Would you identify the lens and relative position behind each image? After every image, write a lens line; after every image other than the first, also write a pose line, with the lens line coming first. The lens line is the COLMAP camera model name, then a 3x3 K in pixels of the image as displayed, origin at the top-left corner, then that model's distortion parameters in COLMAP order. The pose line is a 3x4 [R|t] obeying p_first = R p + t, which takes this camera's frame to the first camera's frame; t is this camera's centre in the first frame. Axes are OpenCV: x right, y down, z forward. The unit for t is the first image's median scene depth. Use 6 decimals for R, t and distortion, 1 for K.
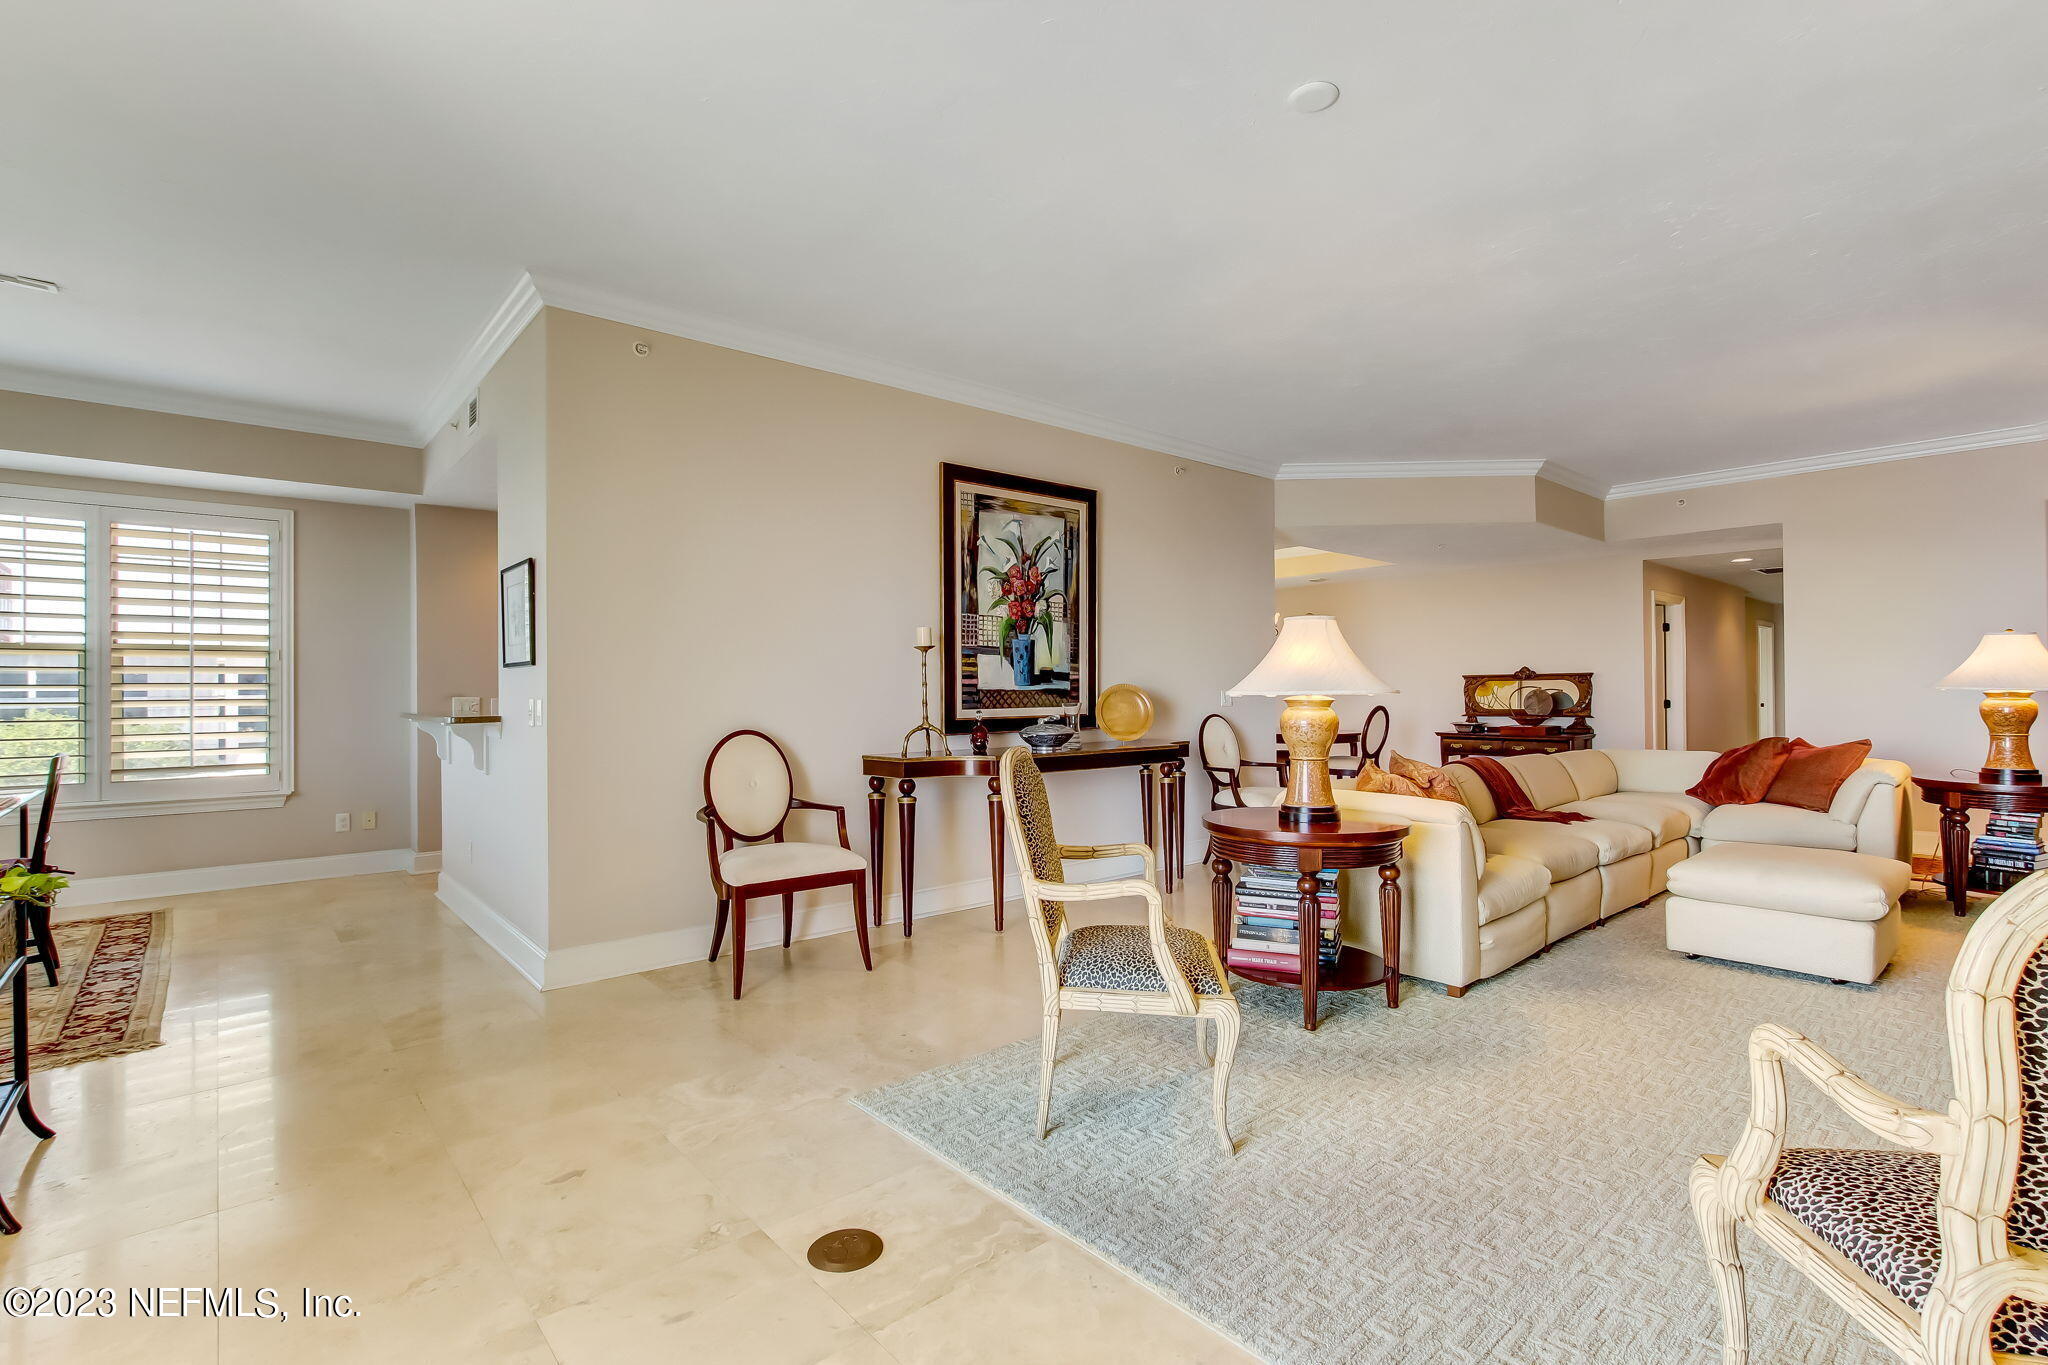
lens RADIAL K [[942.7, 0, 1019.3], [0, 942.7, 689.3], [0, 0, 1]] dist [-0.017843, 0.005814]
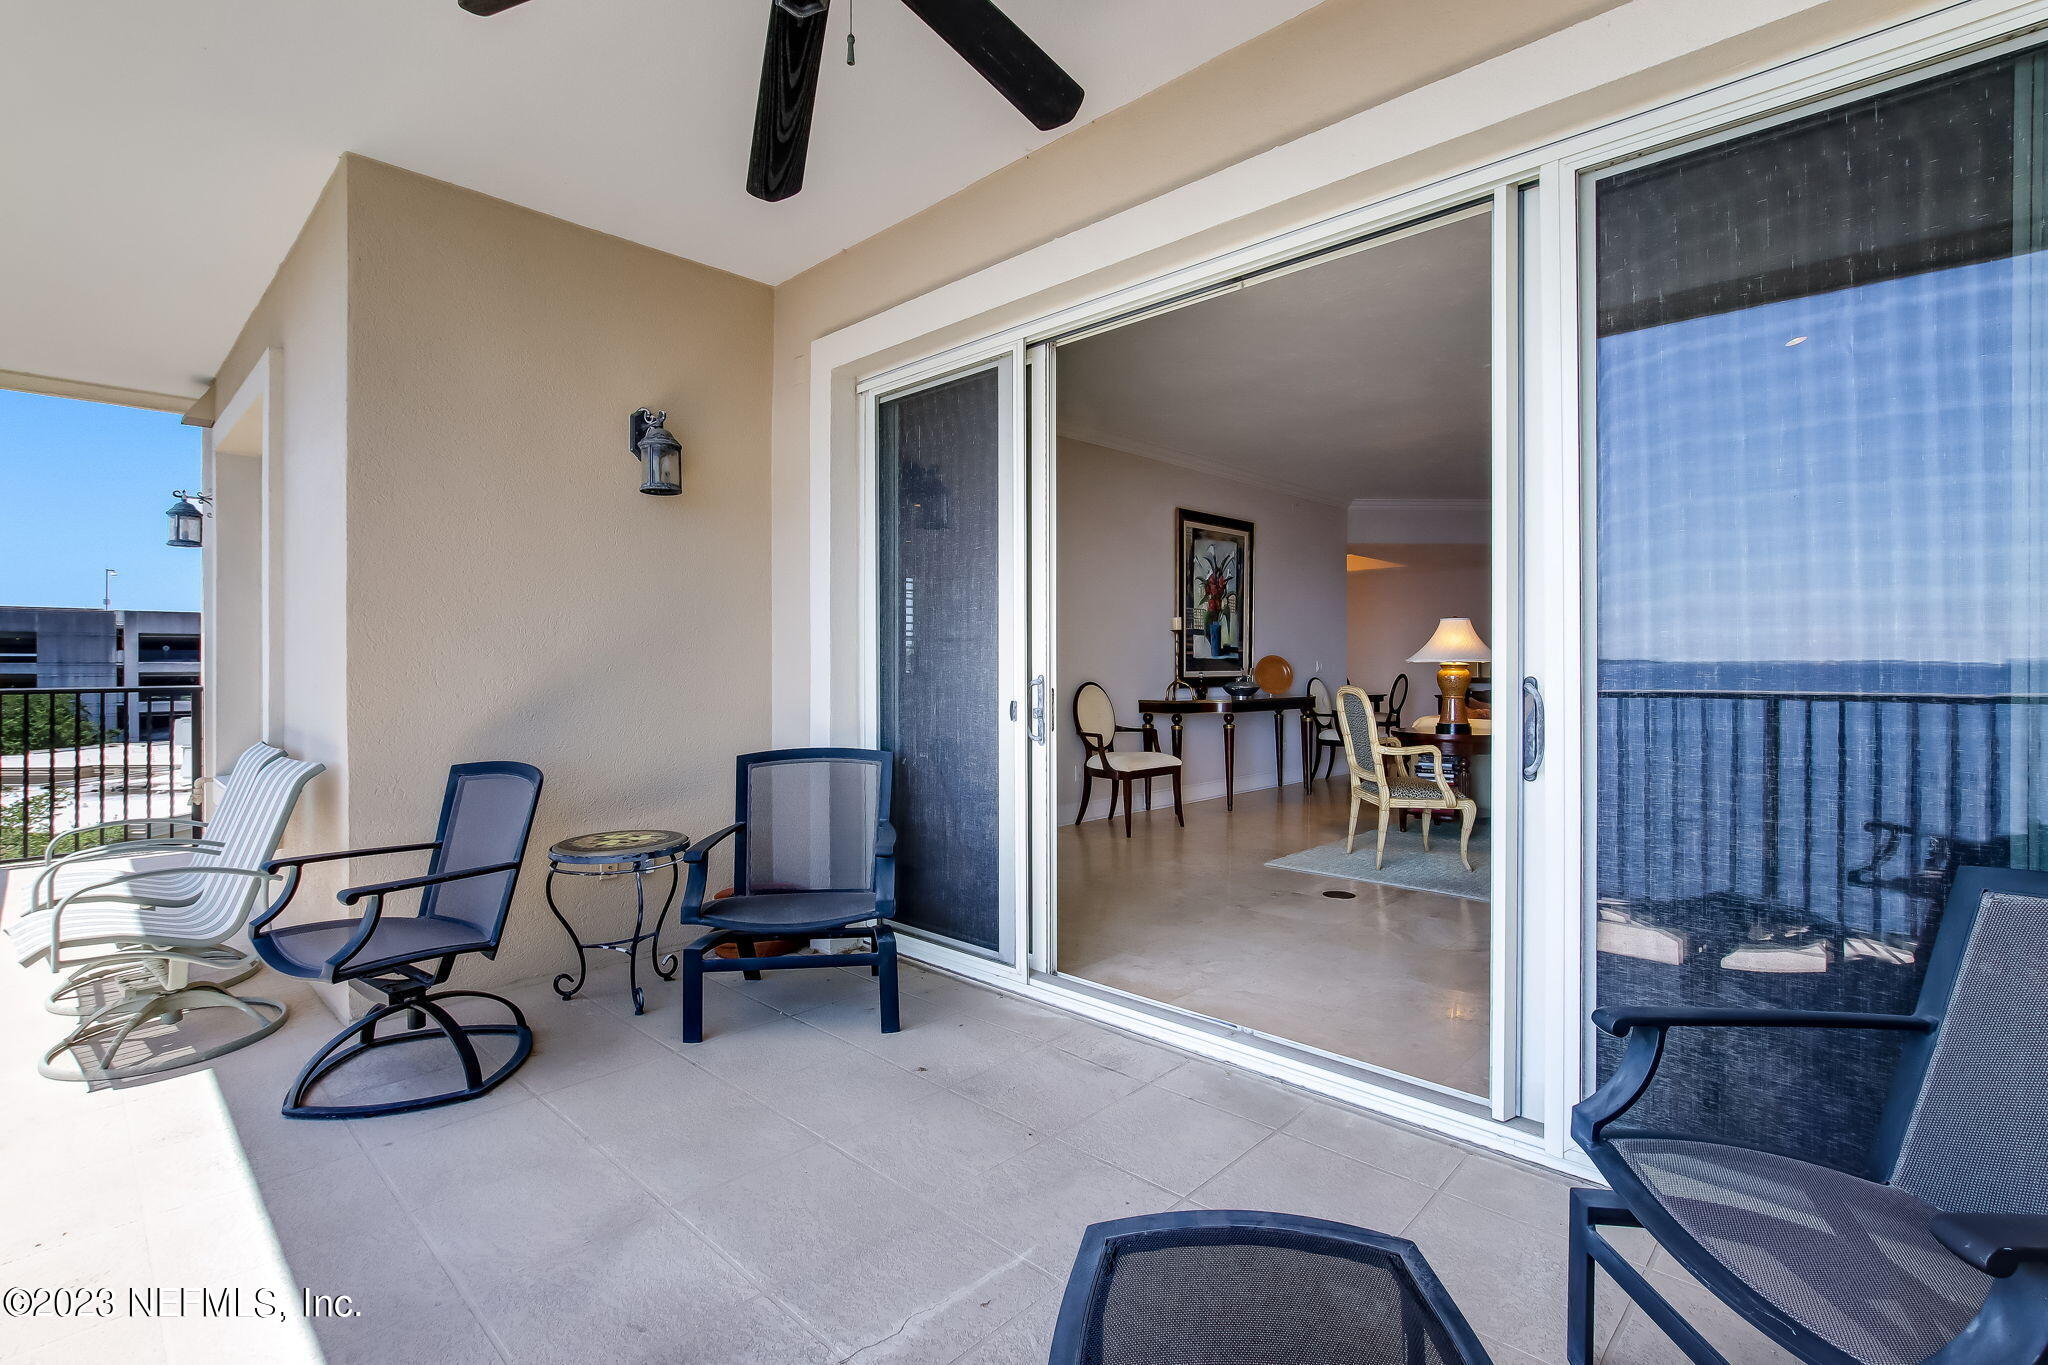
lens RADIAL K [[942.7, 0, 1027.7], [0, 942.7, 669.7], [0, 0, 1]] dist [-0.017843, 0.005814]
pose [[0.995842, 0.008237, 0.090727, -0.435712], [-0.008901, 0.999936, 0.006916, 0.010443], [-0.090664, -0.007695, 0.995852, -0.464958]]
